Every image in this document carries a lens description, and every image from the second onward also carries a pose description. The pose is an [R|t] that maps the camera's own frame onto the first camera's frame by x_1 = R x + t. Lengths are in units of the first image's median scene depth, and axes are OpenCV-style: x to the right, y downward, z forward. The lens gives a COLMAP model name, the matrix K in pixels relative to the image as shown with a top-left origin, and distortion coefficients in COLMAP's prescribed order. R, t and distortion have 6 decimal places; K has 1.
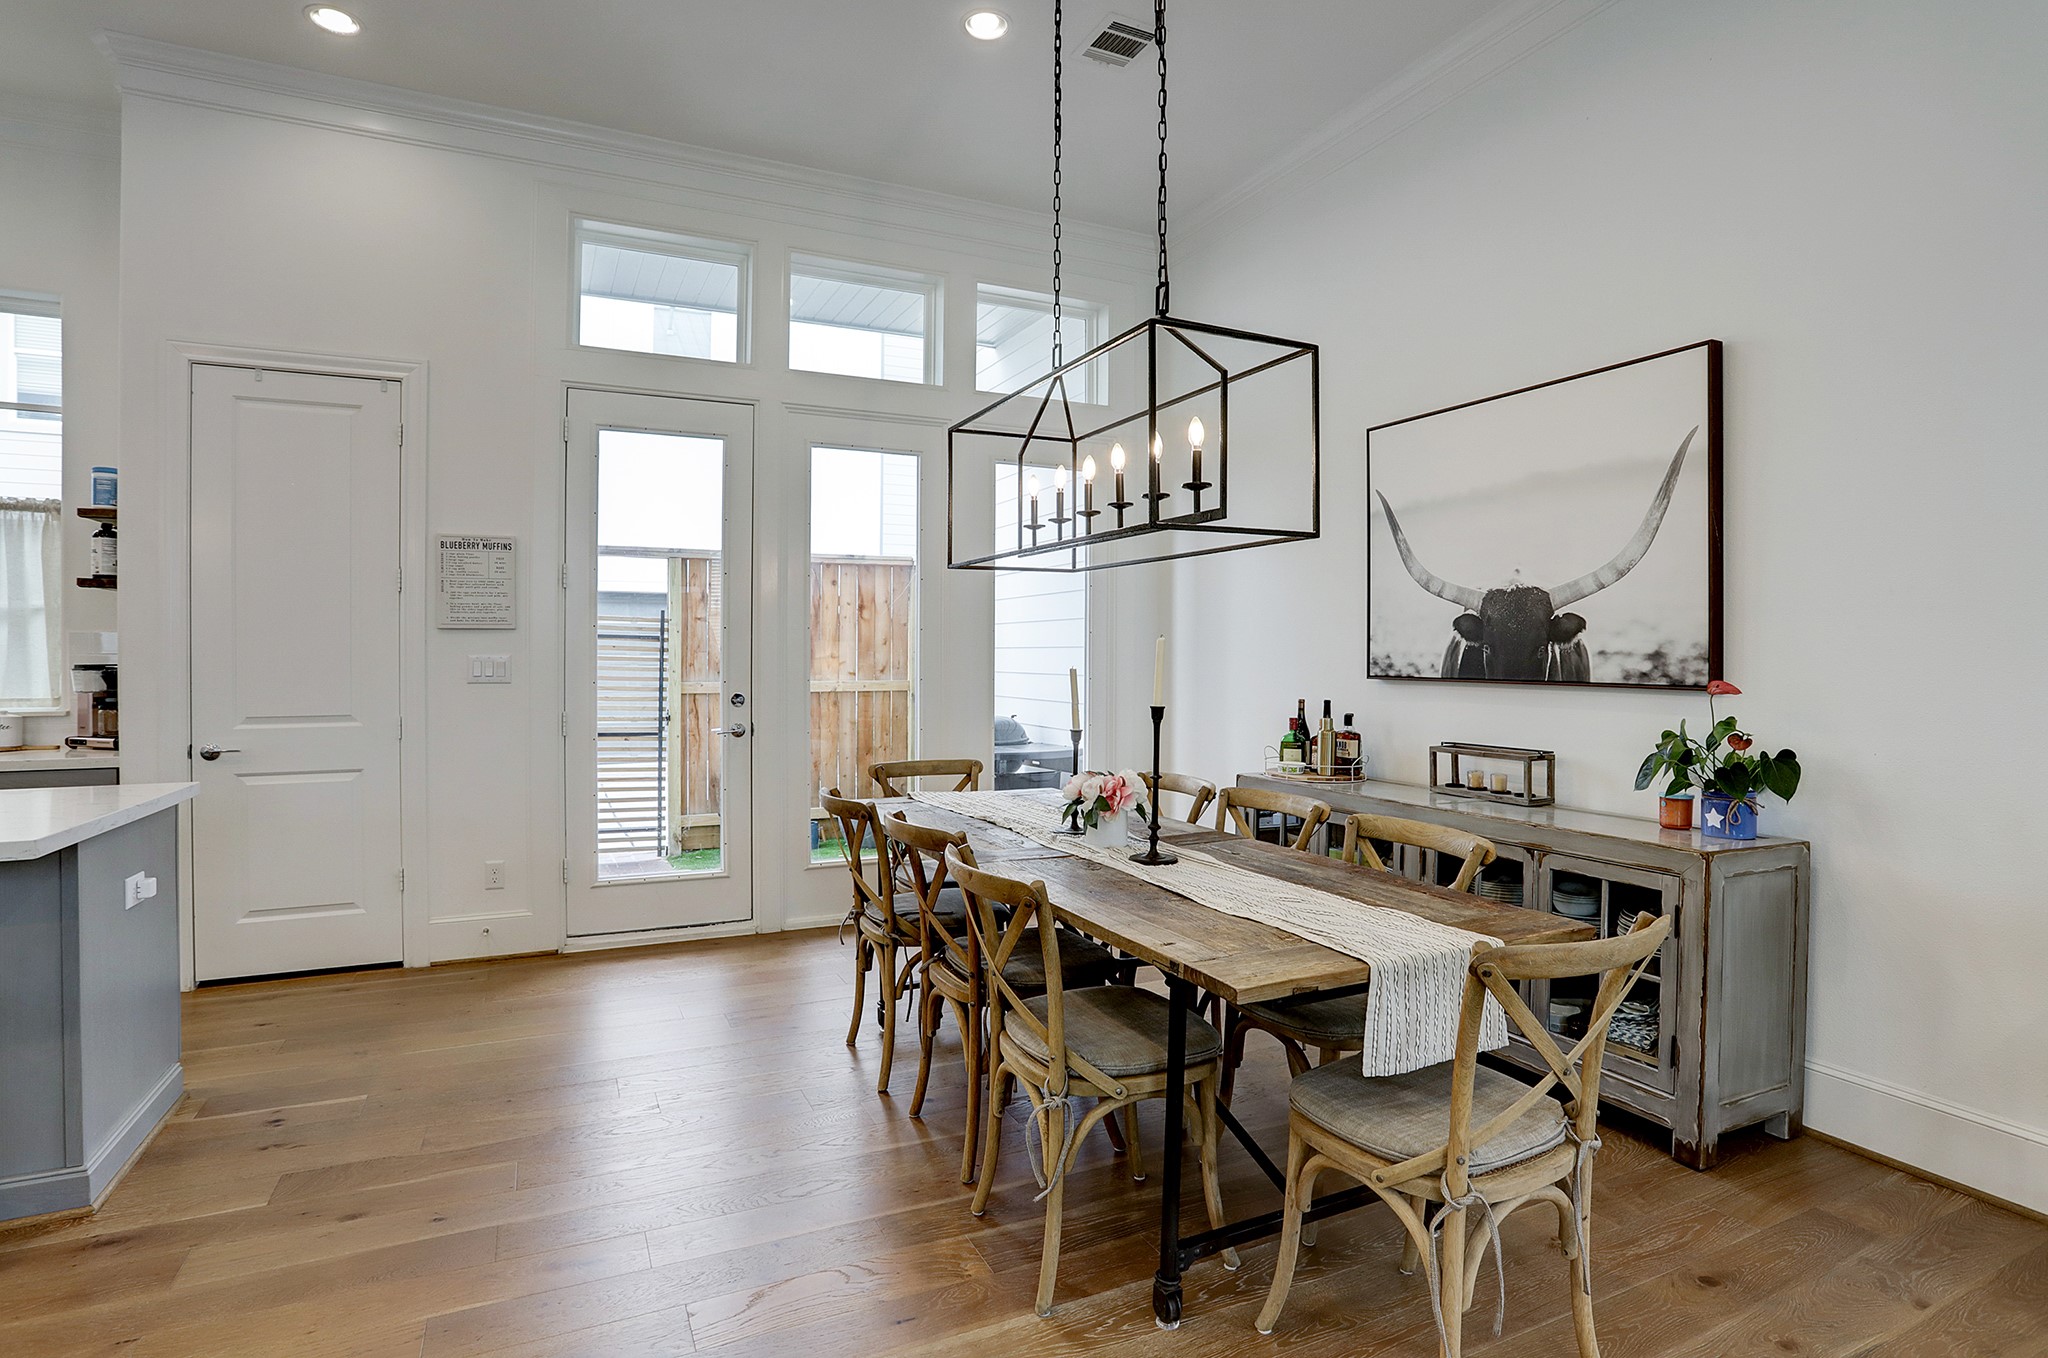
lens RADIAL K [[984.0, 0, 1018.6], [0, 984.0, 659.0], [0, 0, 1]] dist [-0.066059, 0.023017]
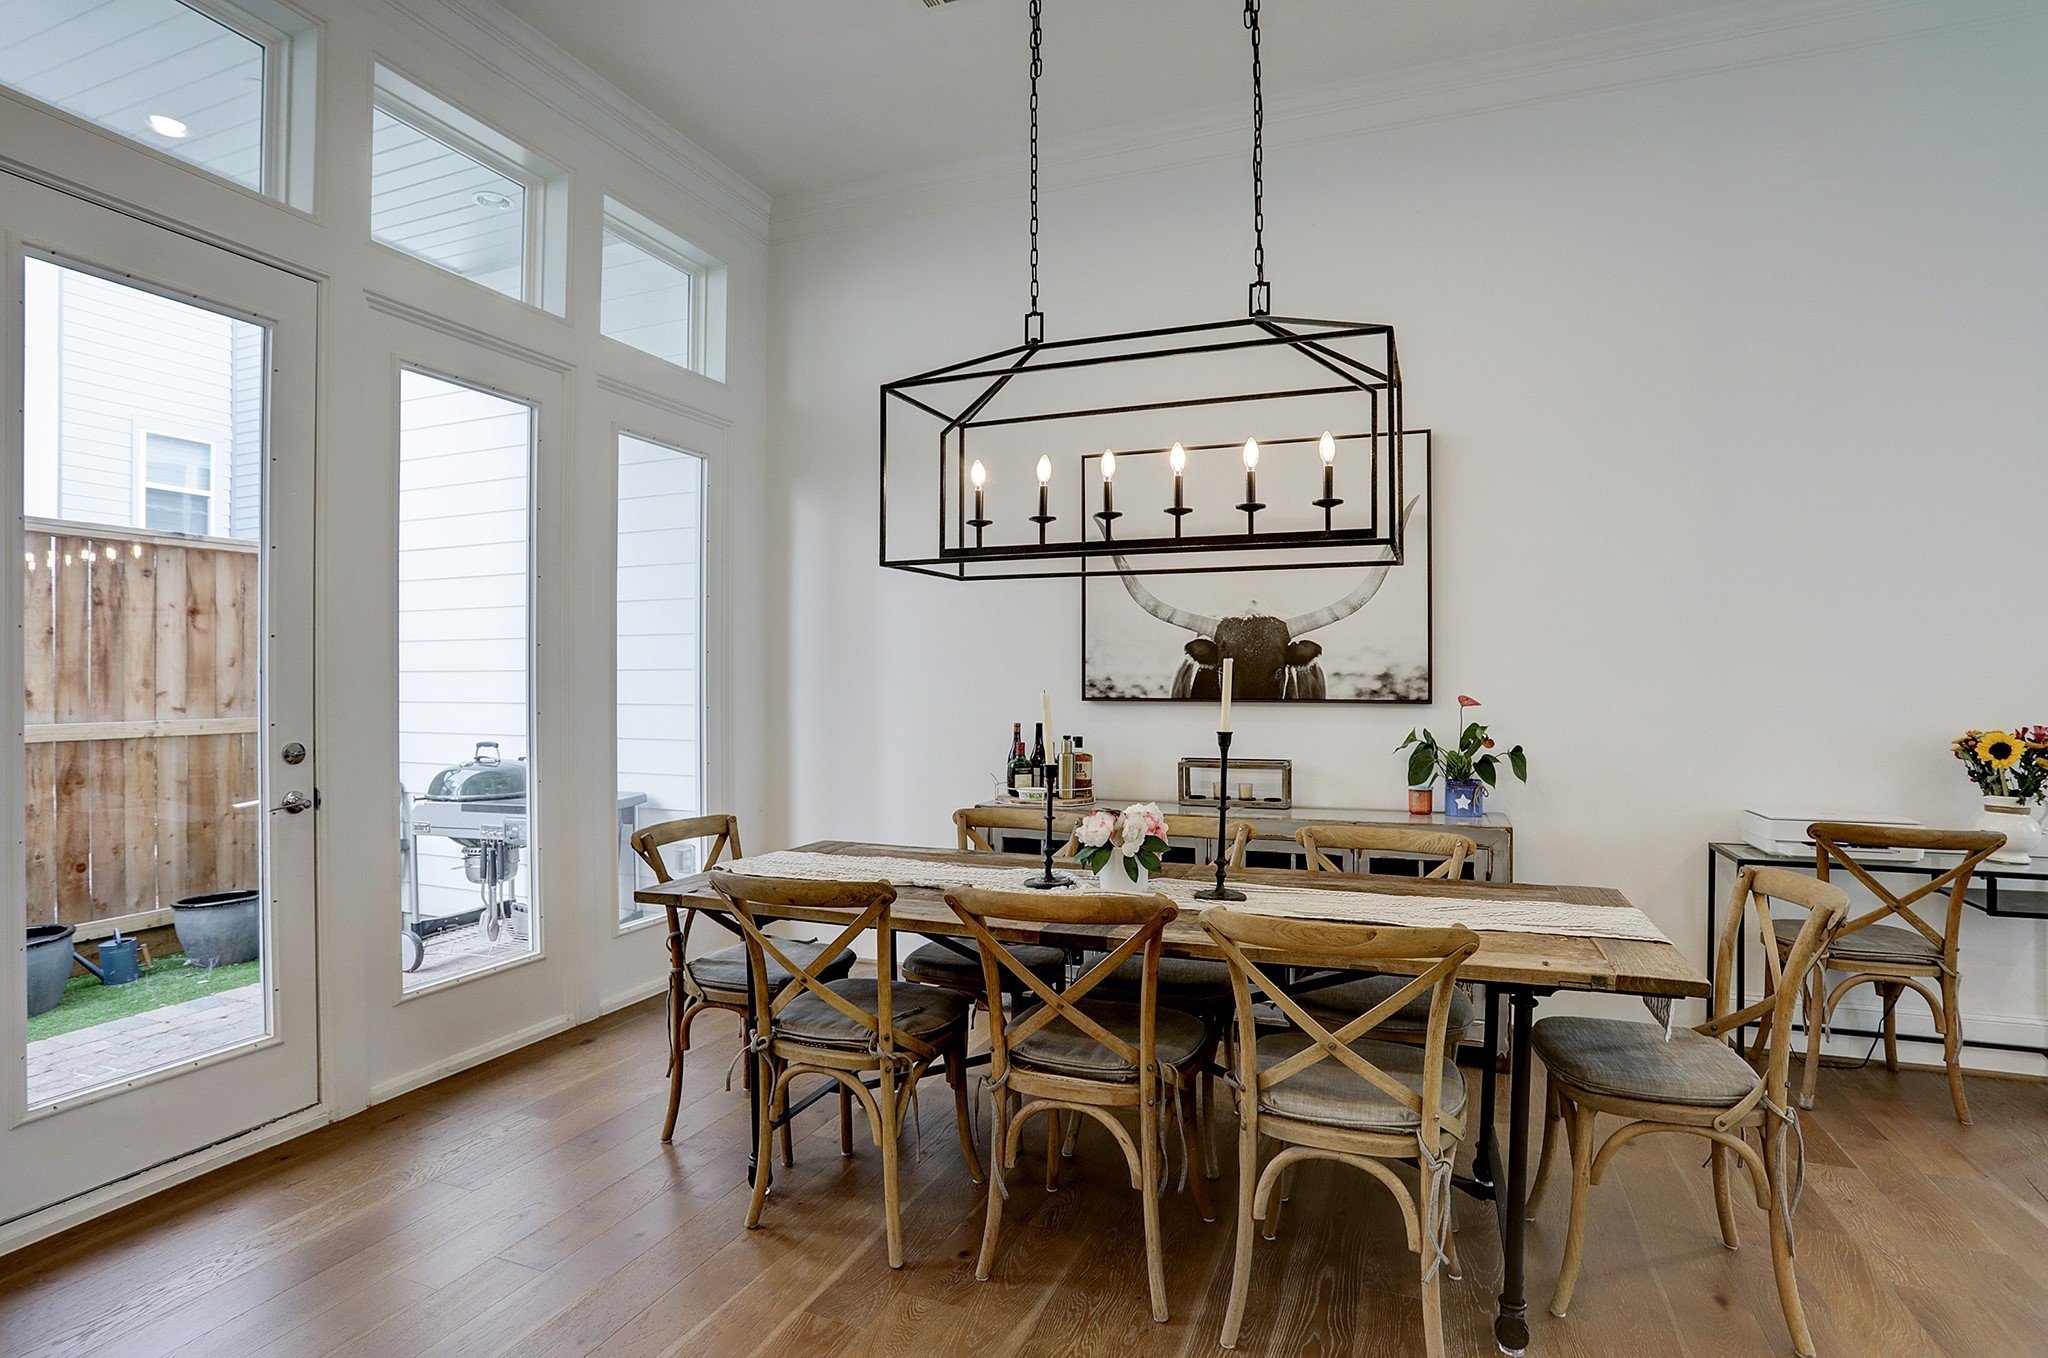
lens RADIAL K [[1008.4, 0, 1033.1], [0, 1008.4, 671.4], [0, 0, 1]] dist [-0.077825, 0.035329]
pose [[0.739244, -0.000545, 0.673438, -0.473516], [0.008096, 0.999935, -0.008078, -0.002862], [-0.673389, 0.011424, 0.739200, 0.311987]]
